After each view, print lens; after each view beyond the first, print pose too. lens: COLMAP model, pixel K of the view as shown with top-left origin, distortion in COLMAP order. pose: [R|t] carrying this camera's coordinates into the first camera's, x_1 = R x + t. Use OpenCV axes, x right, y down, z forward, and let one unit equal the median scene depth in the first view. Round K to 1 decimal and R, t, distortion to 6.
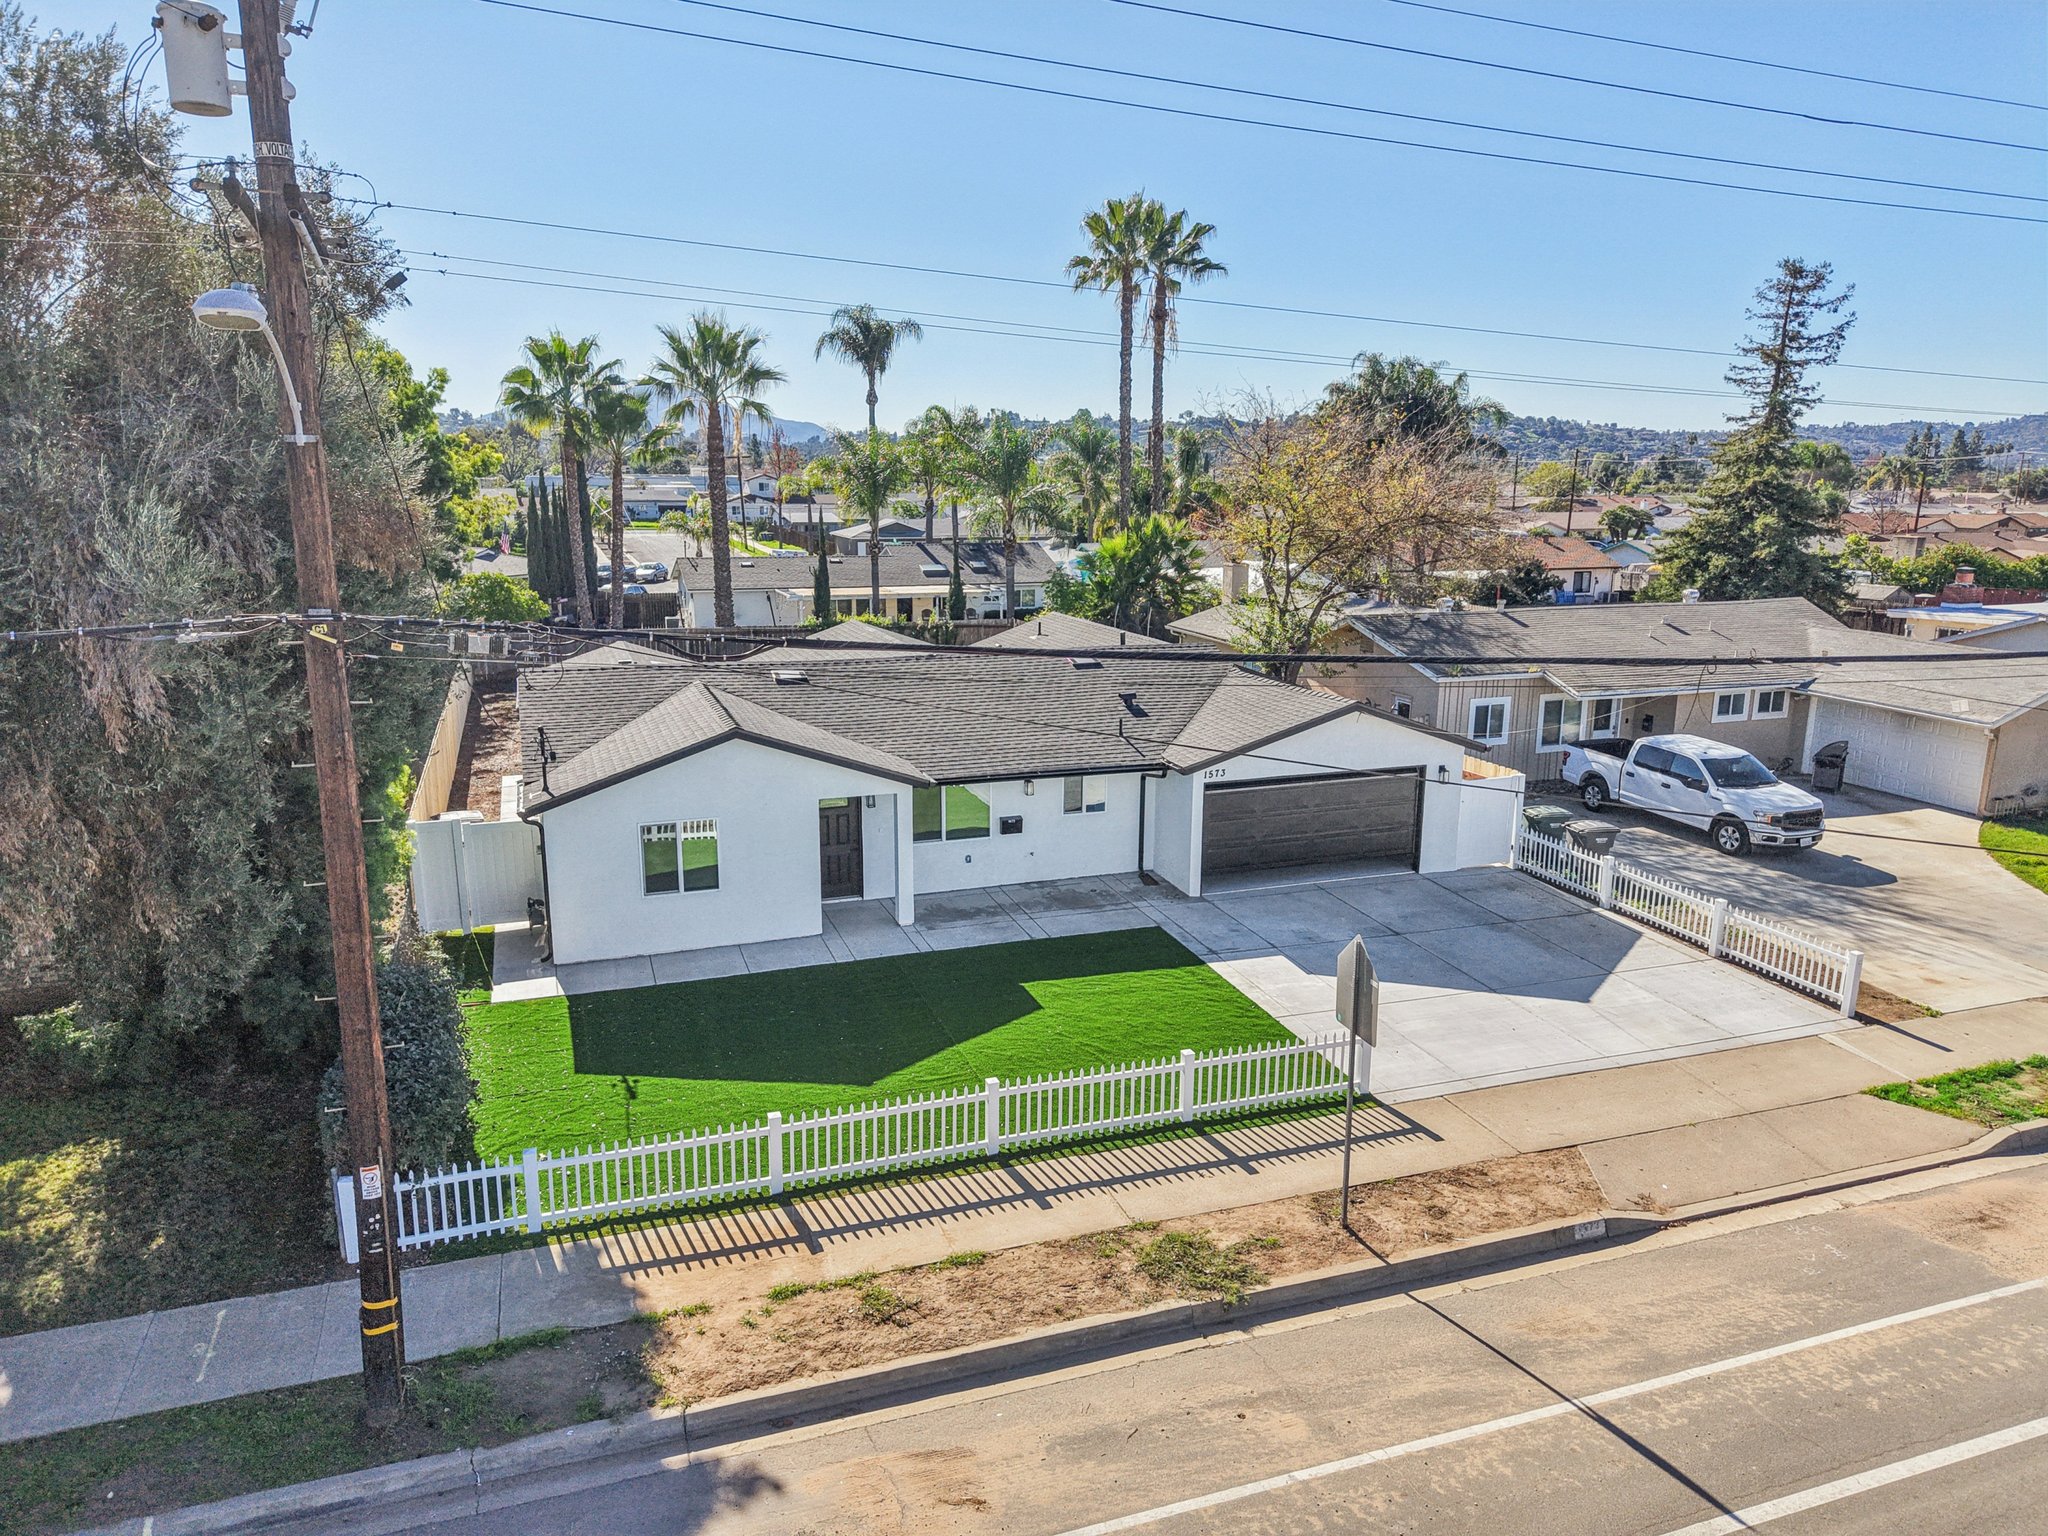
lens RADIAL K [[1346.7, 0, 1019.1], [0, 1346.7, 772.0], [0, 0, 1]] dist [0.052759, -0.067530]
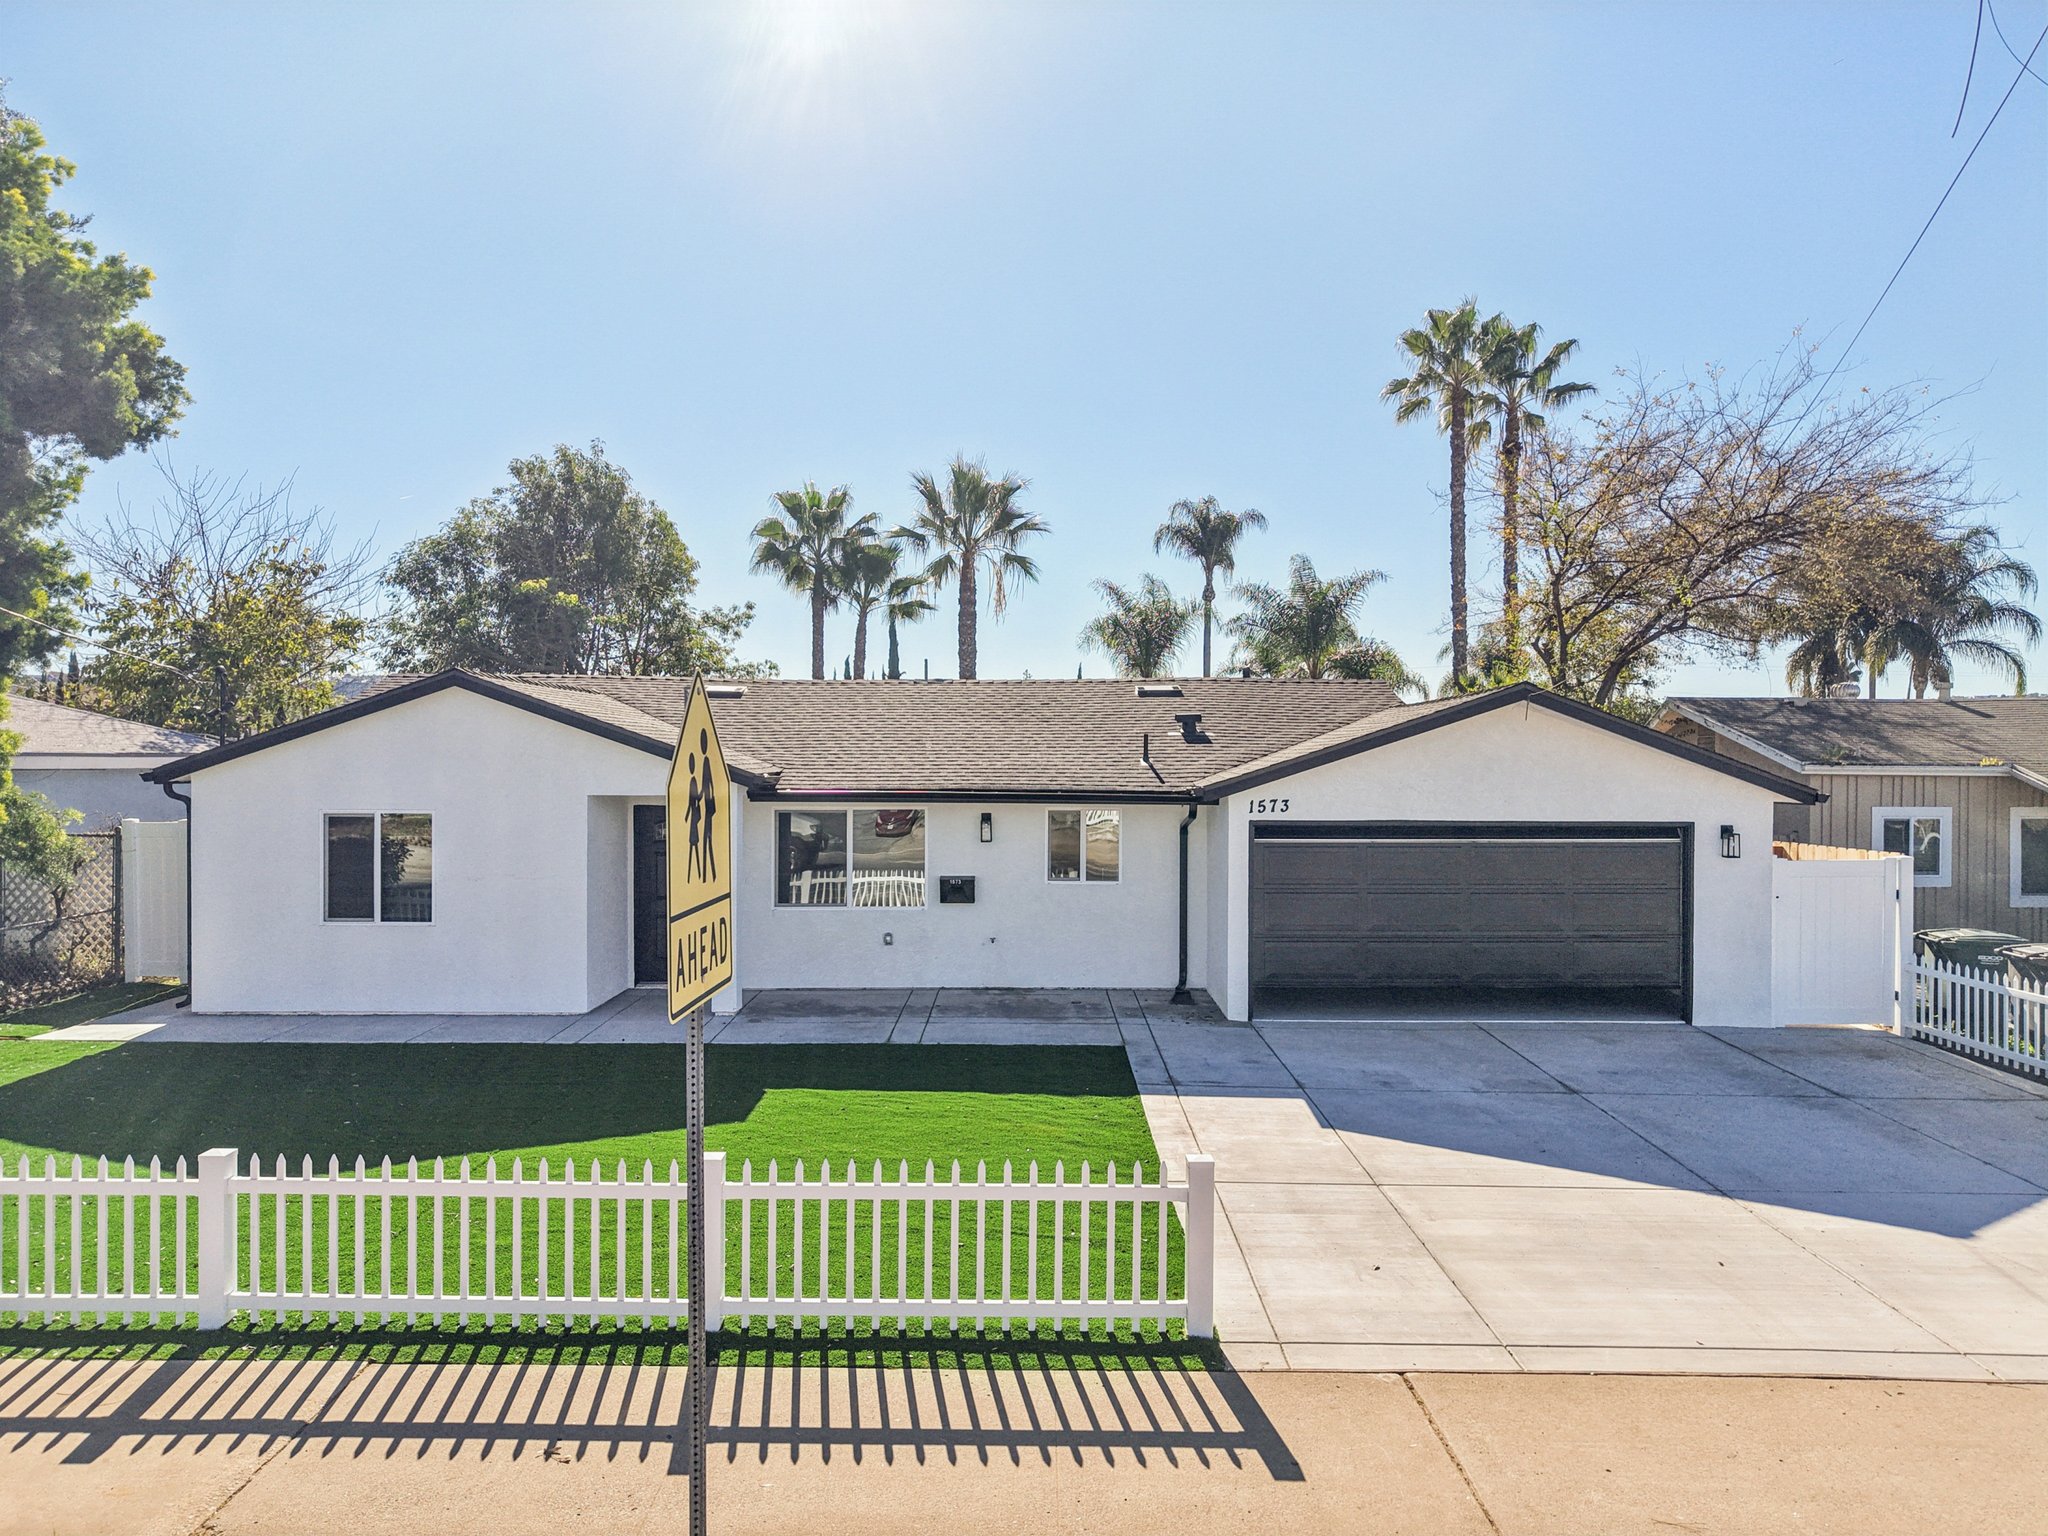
lens RADIAL K [[1358.7, 0, 1022.6], [0, 1358.7, 775.1], [0, 0, 1]] dist [0.019632, -0.020264]
pose [[0.943256, 0.003131, -0.332051, 0.253347], [-0.073246, 0.977288, -0.198854, 0.119895], [0.323887, 0.211891, 0.922062, 0.436057]]
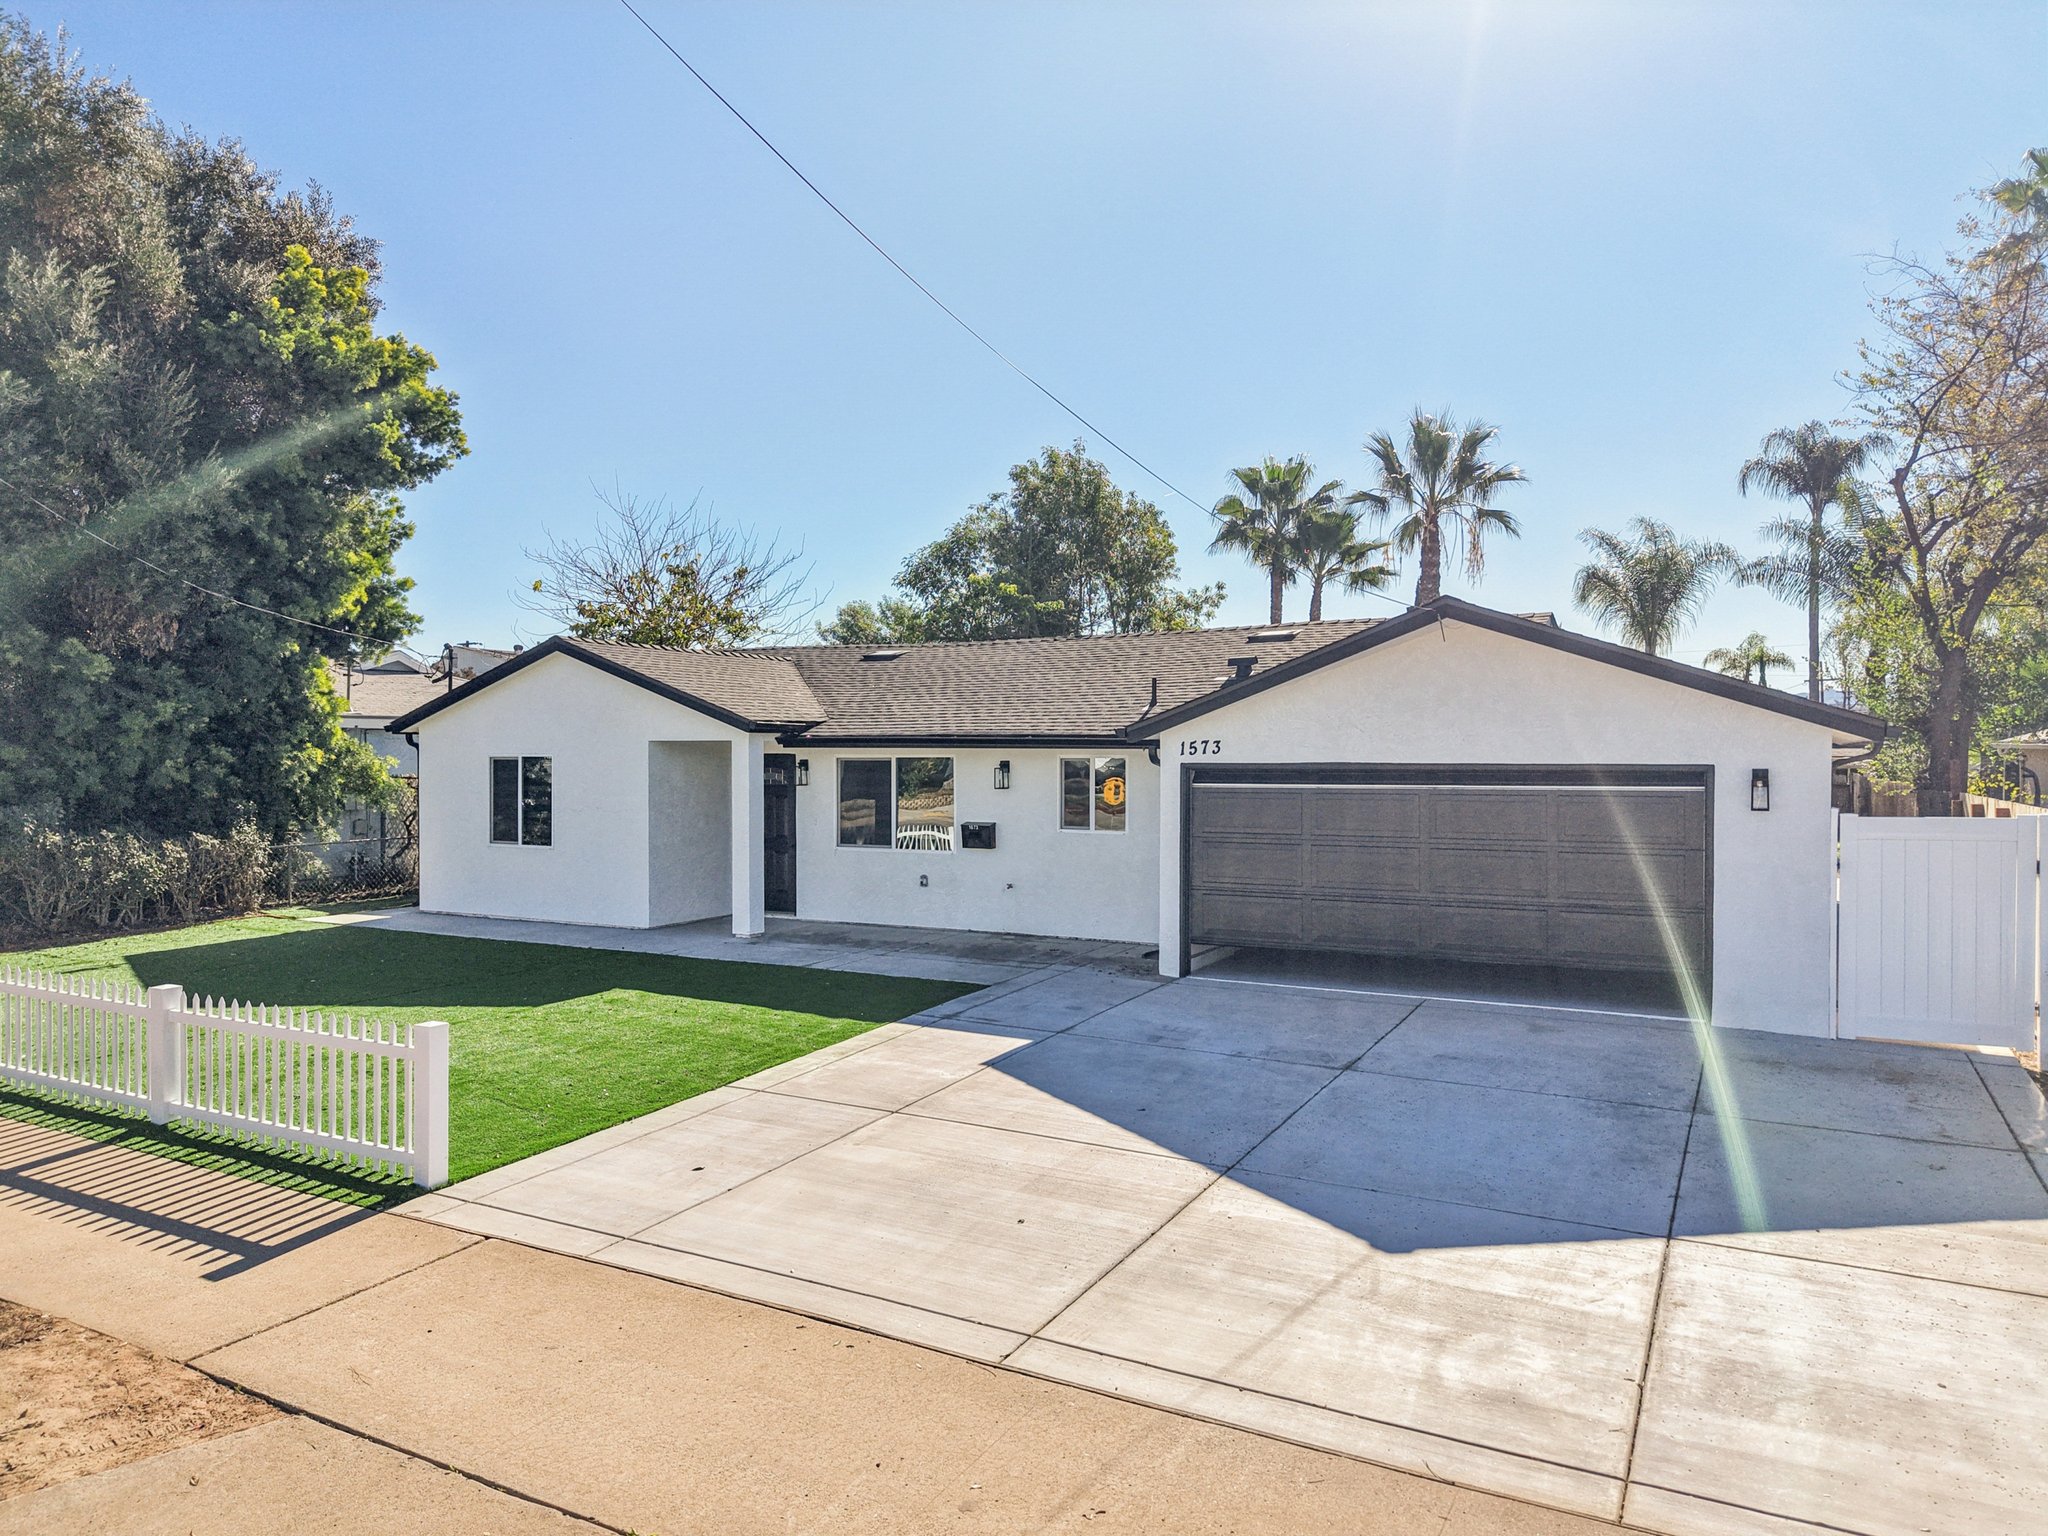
lens RADIAL K [[1368.8, 0, 1024.0], [0, 1368.8, 757.2], [0, 0, 1]] dist [0.011758, -0.010065]
pose [[0.673240, -0.001080, -0.739423, 0.532398], [-0.159457, 0.976258, -0.146610, 0.102770], [0.722026, 0.216610, 0.657084, 0.616185]]
